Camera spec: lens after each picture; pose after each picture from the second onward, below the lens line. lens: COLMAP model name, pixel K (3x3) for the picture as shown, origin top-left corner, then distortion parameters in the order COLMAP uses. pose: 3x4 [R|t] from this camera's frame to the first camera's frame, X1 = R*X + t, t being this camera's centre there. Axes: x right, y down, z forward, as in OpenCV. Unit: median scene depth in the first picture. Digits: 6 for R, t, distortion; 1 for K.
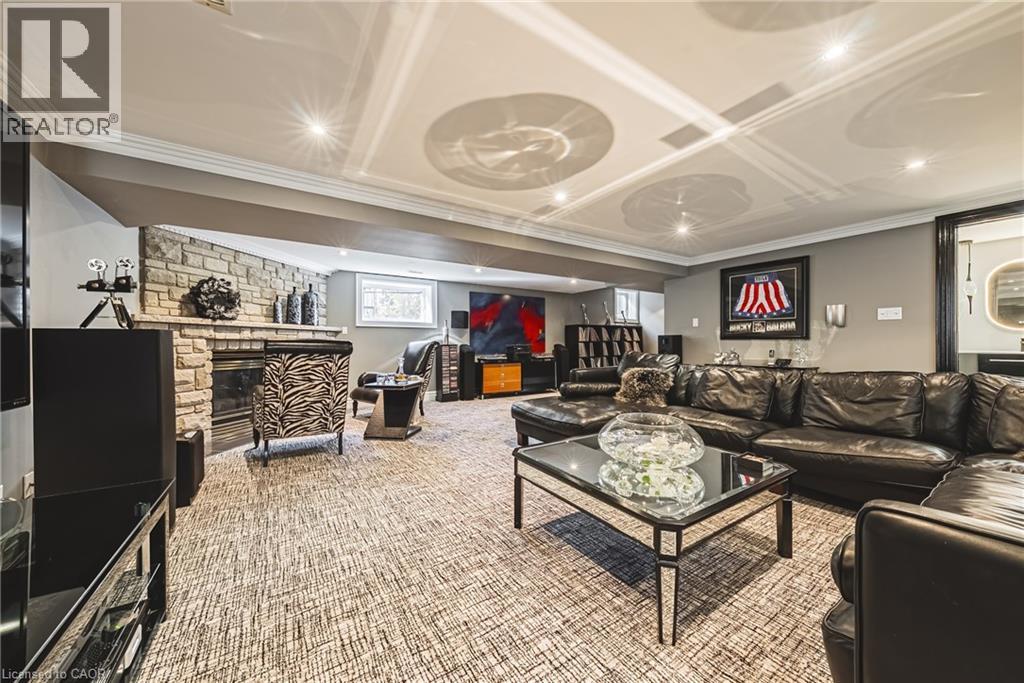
lens RADIAL K [[354.7, 0, 512.0], [0, 354.7, 341.5], [0, 0, 1]] dist [-0.001037, -0.000047]
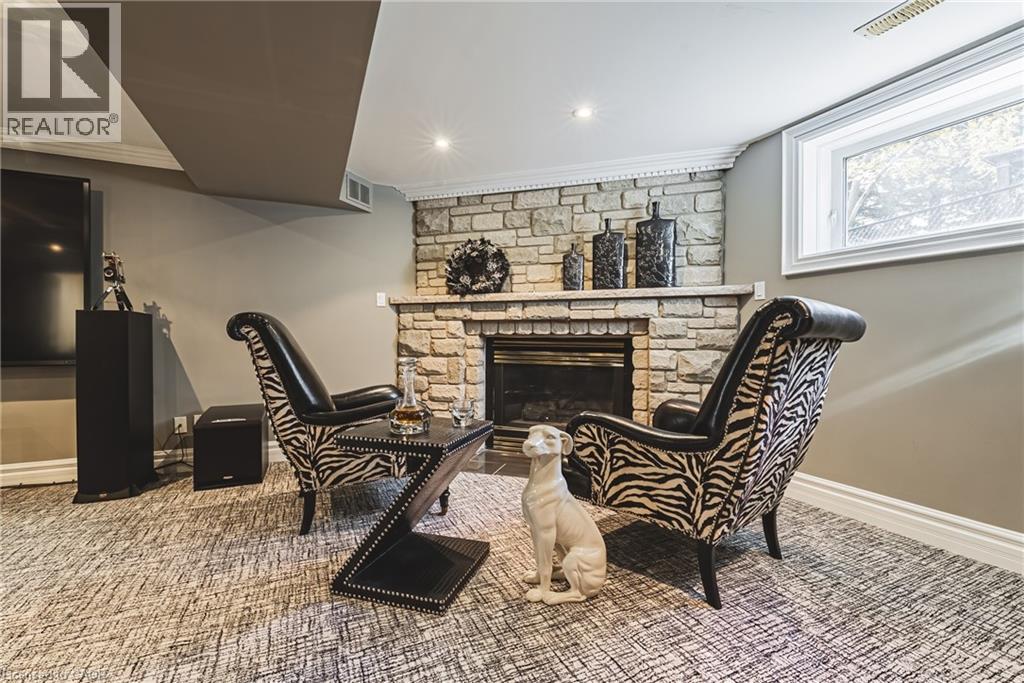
lens RADIAL K [[449.0, 0, 505.5], [0, 449.0, 339.9], [0, 0, 1]] dist [-0.000022, 0.000042]
pose [[-0.149088, 0.006788, -0.988801, 0.105835], [0.006569, 0.999961, 0.005874, 0.030384], [0.988802, -0.005619, -0.149126, 1.249953]]
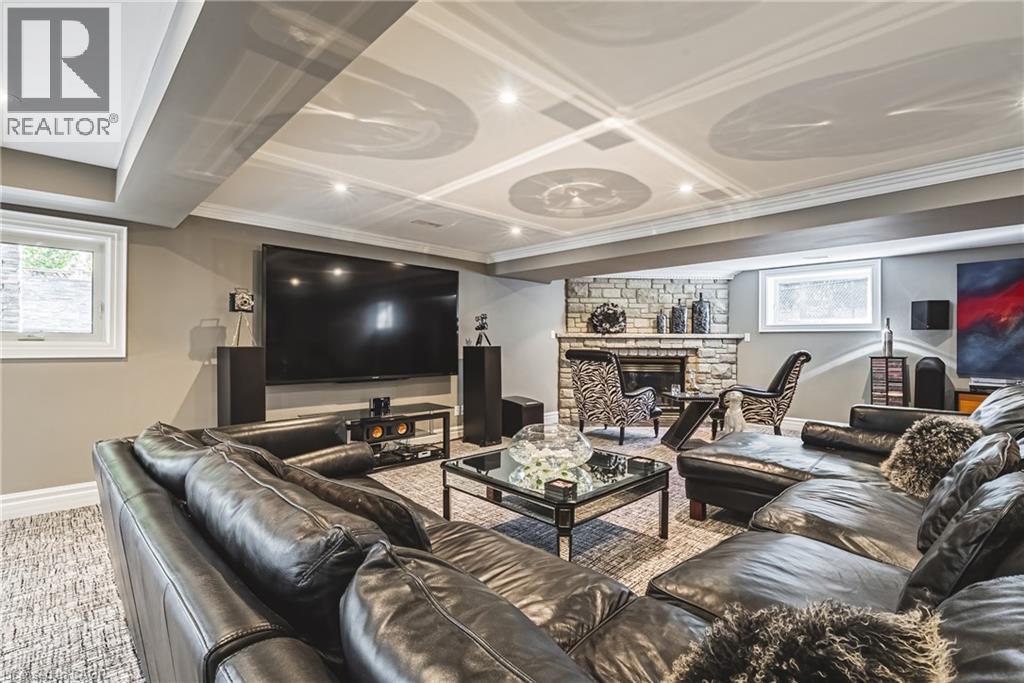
lens RADIAL K [[470.7, 0, 512.0], [0, 470.7, 341.5], [0, 0, 1]] dist [0.003776, 0.000207]
pose [[0.197038, -0.001190, -0.980395, 0.913178], [-0.000477, 0.999999, -0.001310, -0.029329], [0.980396, 0.000726, 0.197038, 0.286663]]
